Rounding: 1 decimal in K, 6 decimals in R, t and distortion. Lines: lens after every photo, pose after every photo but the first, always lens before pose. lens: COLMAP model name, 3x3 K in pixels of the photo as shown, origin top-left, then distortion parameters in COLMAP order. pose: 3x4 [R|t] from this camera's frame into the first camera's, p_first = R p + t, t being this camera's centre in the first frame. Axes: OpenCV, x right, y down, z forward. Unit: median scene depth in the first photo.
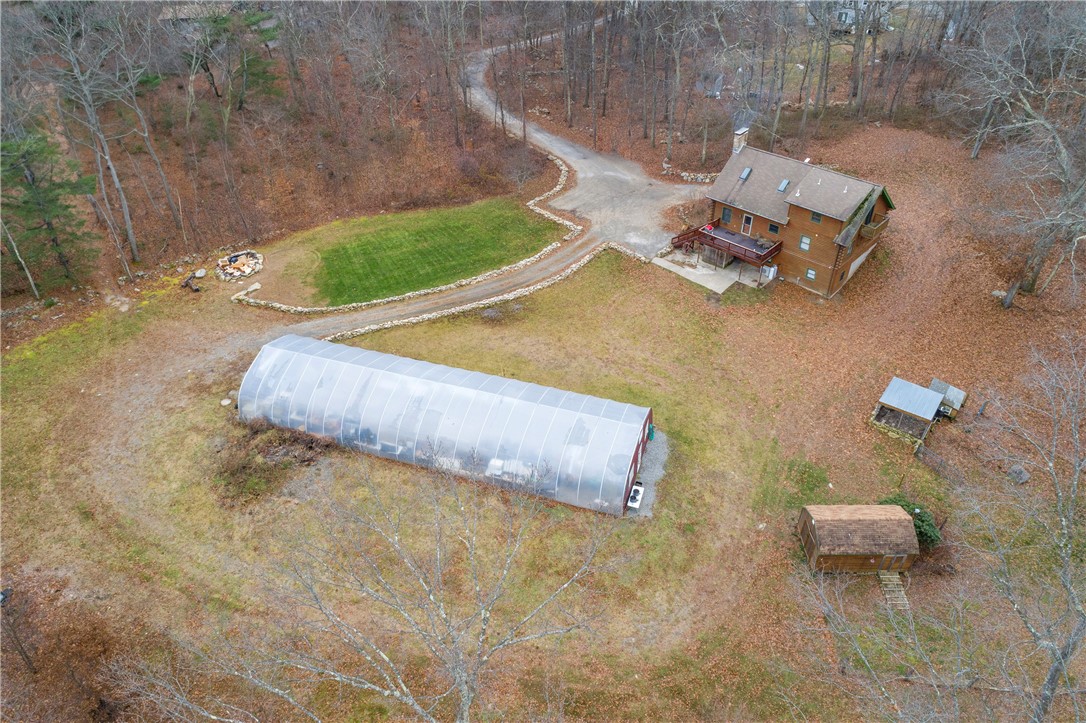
lens RADIAL K [[730.7, 0, 543.0], [0, 730.7, 361.5], [0, 0, 1]] dist [-0.001576, 0.002768]
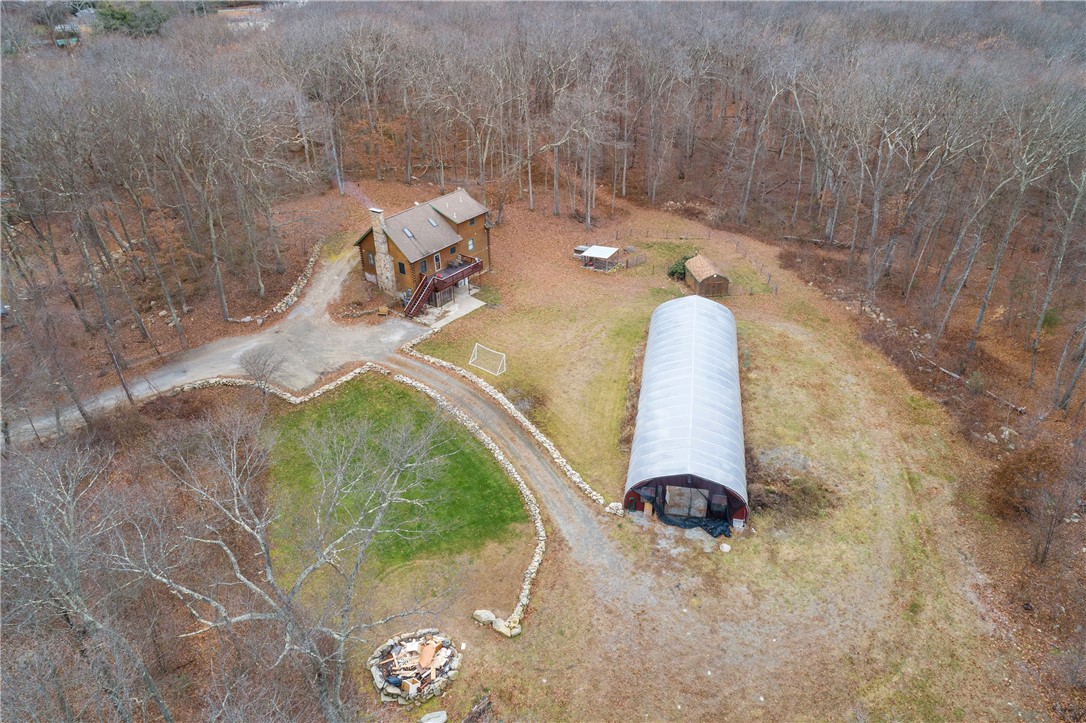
lens RADIAL K [[730.7, 0, 543.0], [0, 730.7, 361.5], [0, 0, 1]] dist [-0.001576, 0.002768]
pose [[-0.135803, -0.483749, 0.864607, -0.905540], [0.631441, 0.630215, 0.451786, -0.536366], [-0.763439, 0.607302, 0.219874, 0.711554]]
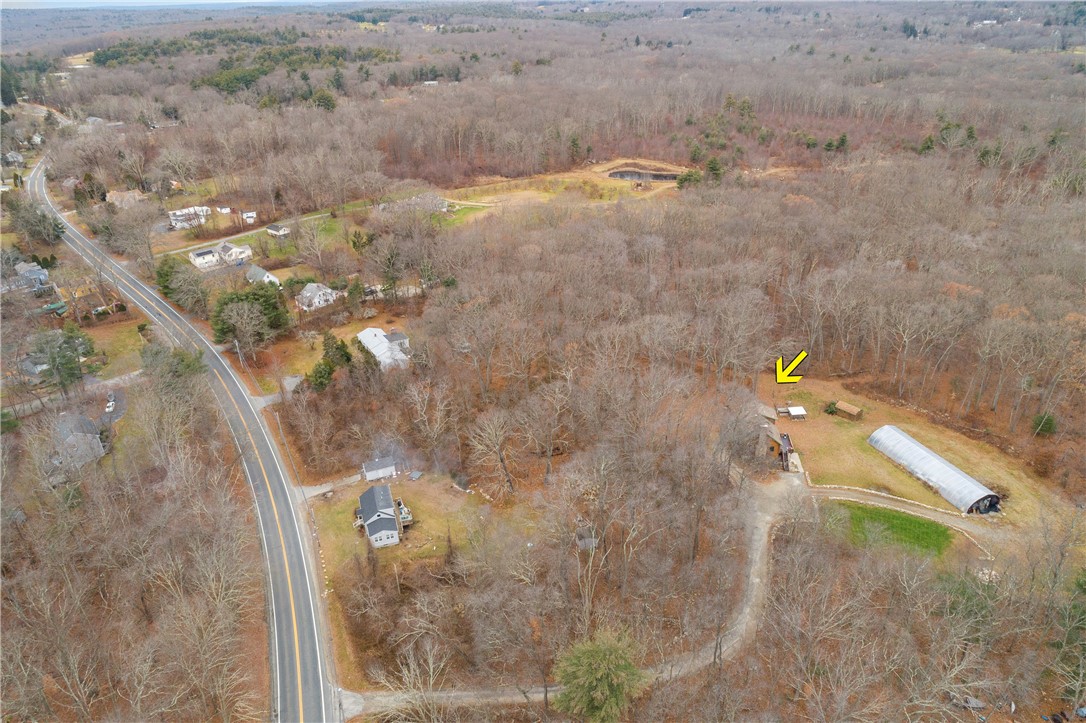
lens RADIAL K [[730.7, 0, 543.0], [0, 730.7, 361.5], [0, 0, 1]] dist [-0.001576, 0.002768]
pose [[-0.623713, -0.325018, 0.710877, -0.941793], [0.512163, 0.517097, 0.685784, -2.520120], [-0.590485, 0.791817, -0.156058, 1.687505]]
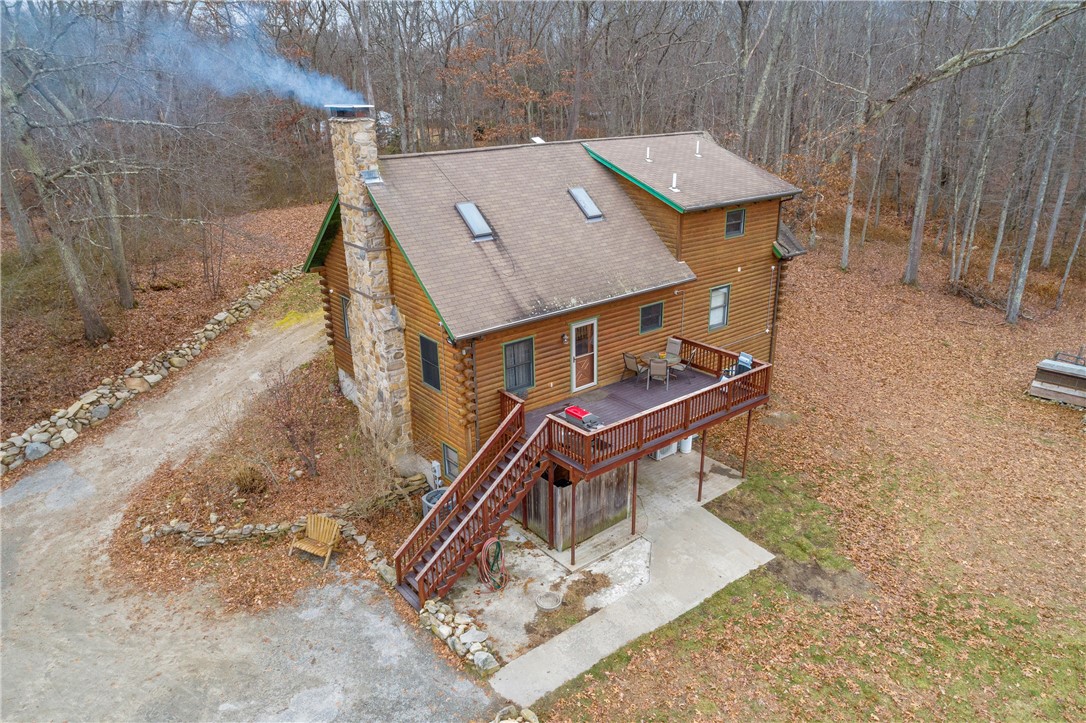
lens RADIAL K [[730.7, 0, 543.0], [0, 730.7, 361.5], [0, 0, 1]] dist [-0.001576, 0.002768]
pose [[0.130124, -0.335401, 0.933046, -0.003825], [0.626852, 0.756936, 0.184673, -0.256736], [-0.768195, 0.560851, 0.308742, 0.942011]]
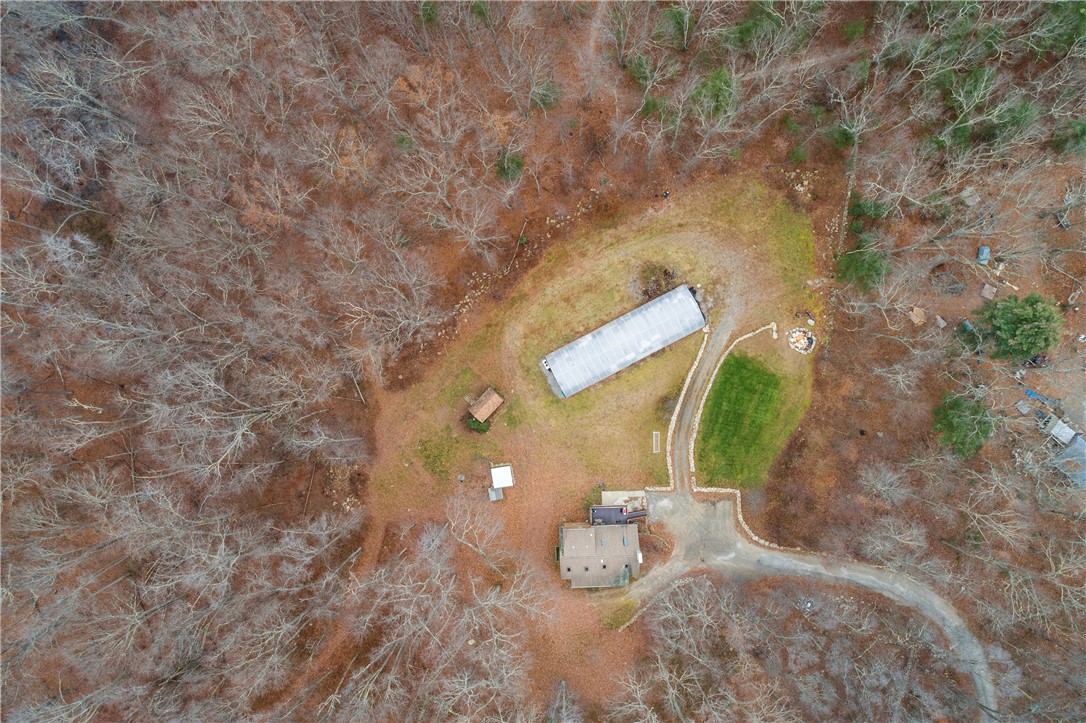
lens RADIAL K [[730.7, 0, 543.0], [0, 730.7, 361.5], [0, 0, 1]] dist [-0.001576, 0.002768]
pose [[-0.688907, 0.723542, 0.043526, 0.000679], [-0.411293, -0.439639, 0.798470, -1.522000], [0.596863, 0.532170, 0.600458, -0.543889]]
